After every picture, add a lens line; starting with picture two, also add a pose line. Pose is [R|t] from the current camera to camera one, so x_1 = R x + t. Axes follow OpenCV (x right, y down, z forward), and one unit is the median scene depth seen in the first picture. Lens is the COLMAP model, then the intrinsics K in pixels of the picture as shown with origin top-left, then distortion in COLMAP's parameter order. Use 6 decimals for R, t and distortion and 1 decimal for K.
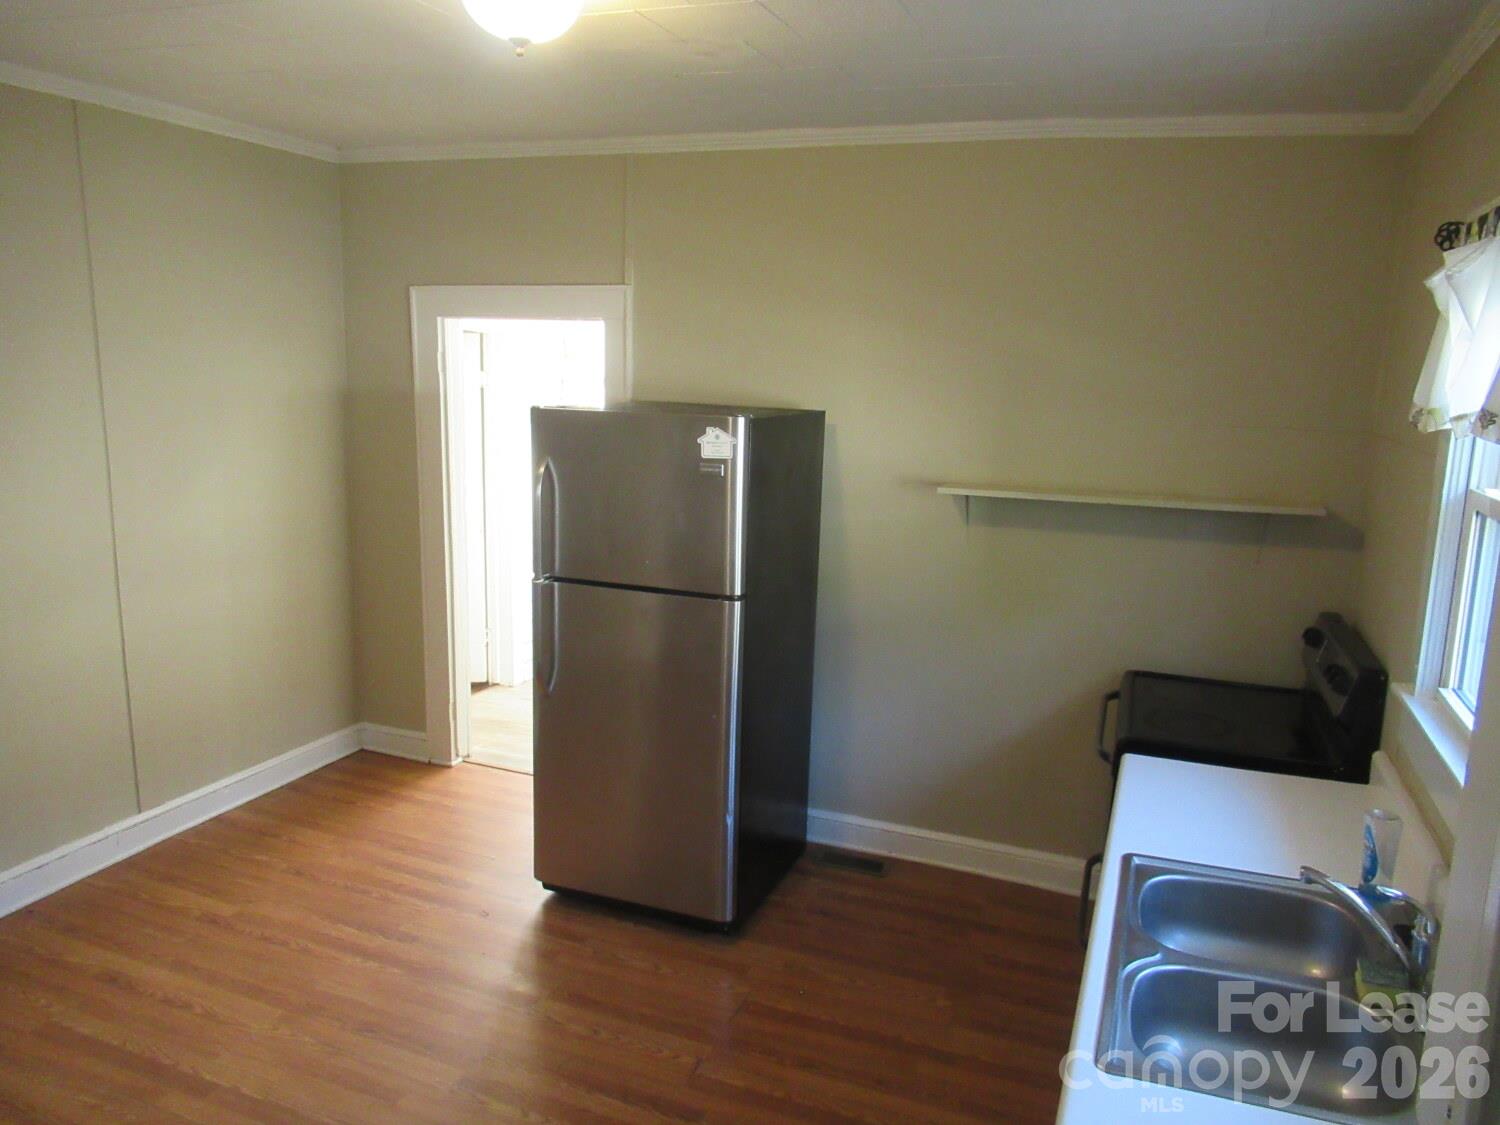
lens RADIAL K [[1109.0, 0, 752.1], [0, 1109.0, 562.4], [0, 0, 1]] dist [-0.002557, -0.007452]
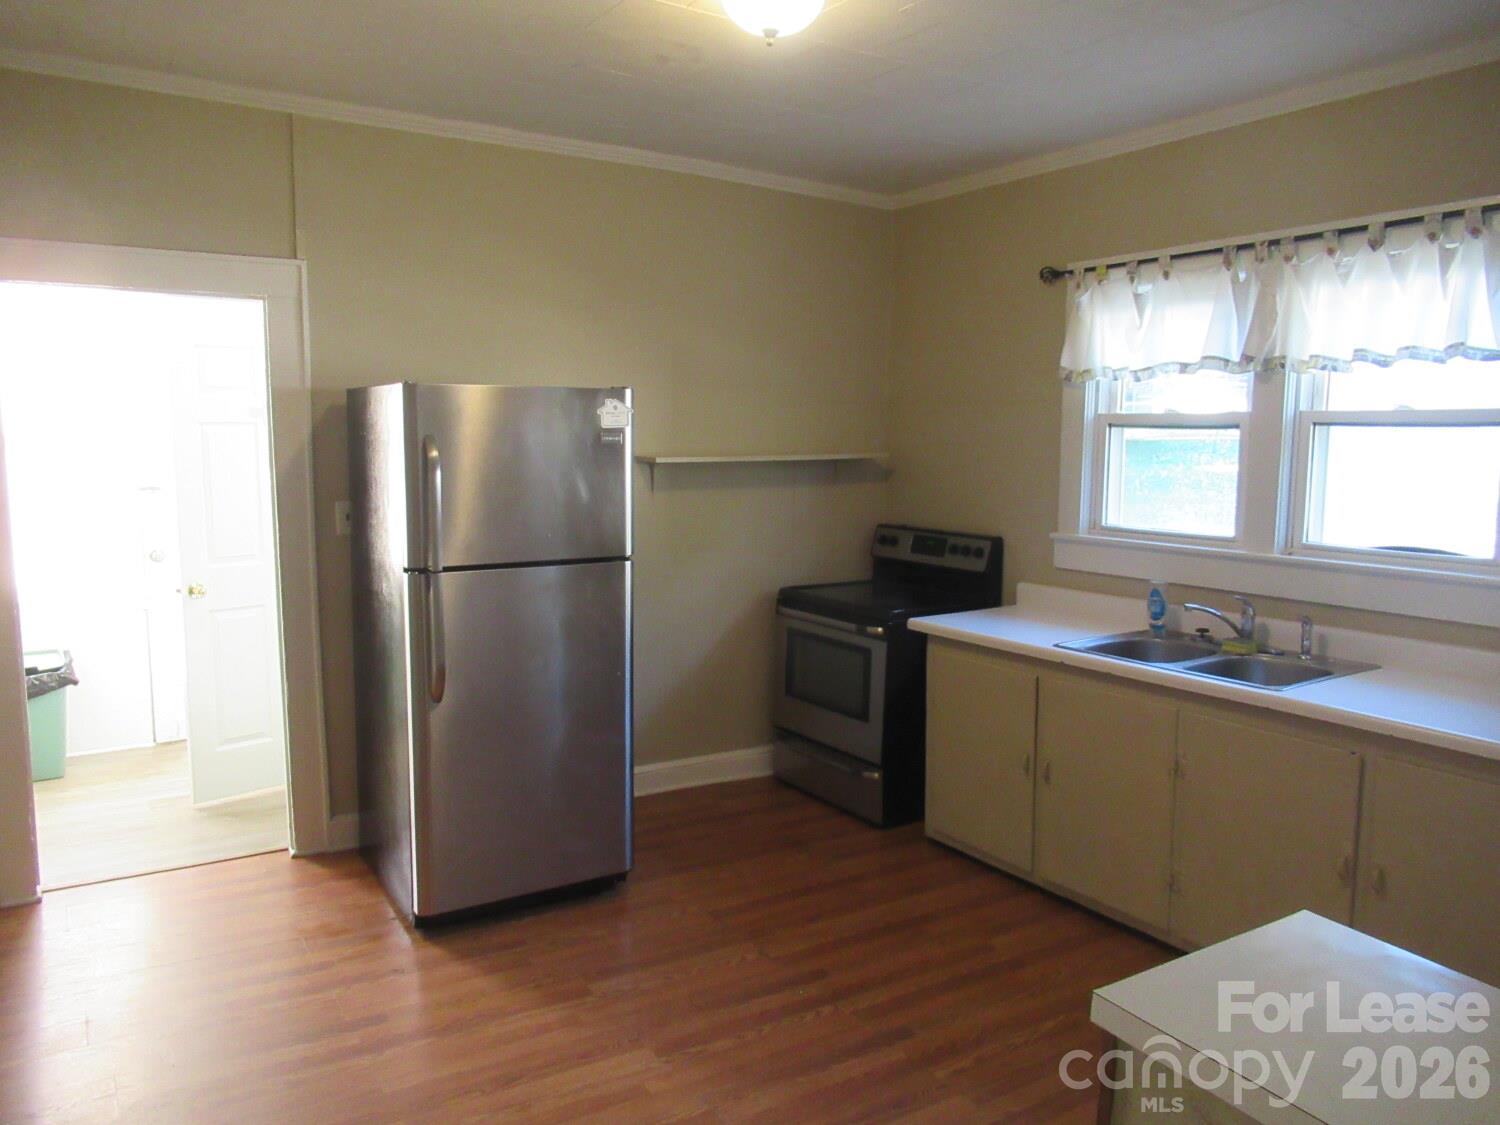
lens RADIAL K [[1109.0, 0, 753.3], [0, 1109.0, 563.2], [0, 0, 1]] dist [-0.002557, -0.007452]
pose [[0.577630, -0.119207, 0.807548, -0.830330], [0.155163, 0.987277, 0.034752, 0.018700], [-0.801416, 0.105228, 0.588778, 0.274778]]
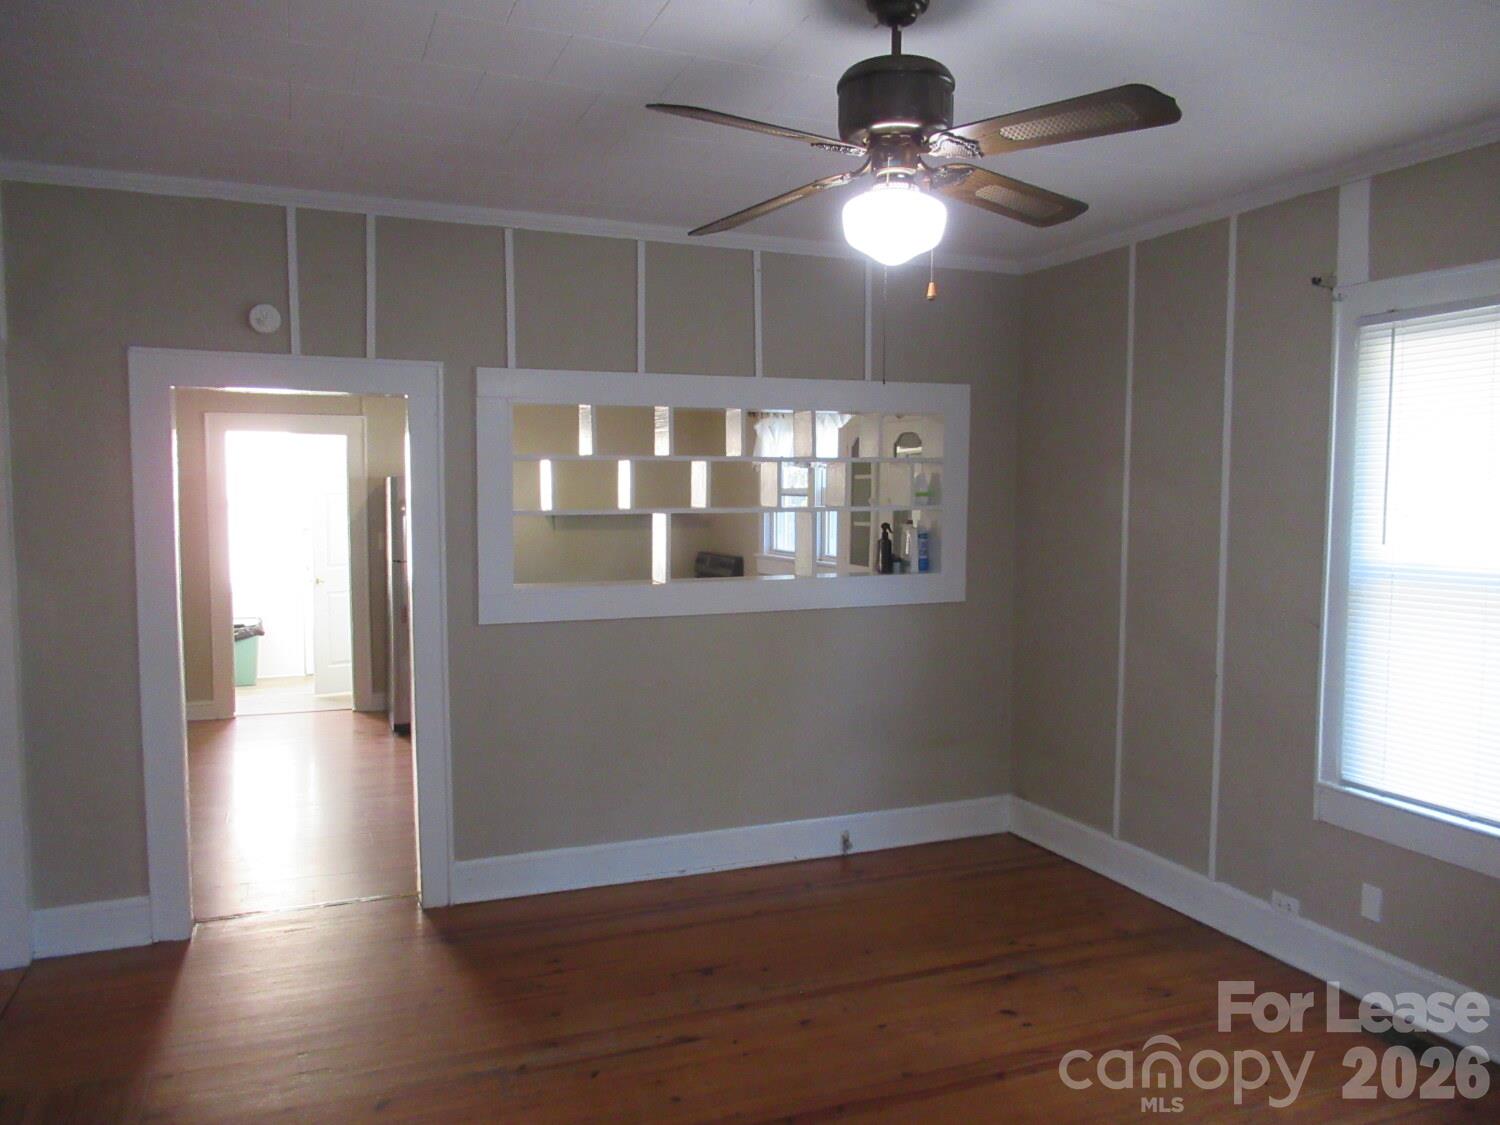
lens RADIAL K [[1109.0, 0, 748.1], [0, 1109.0, 563.8], [0, 0, 1]] dist [-0.002557, -0.007452]
pose [[0.709513, -0.067789, 0.701424, -1.235875], [0.139941, 0.989092, -0.045964, 0.211105], [-0.690658, 0.130770, 0.711260, -0.909554]]
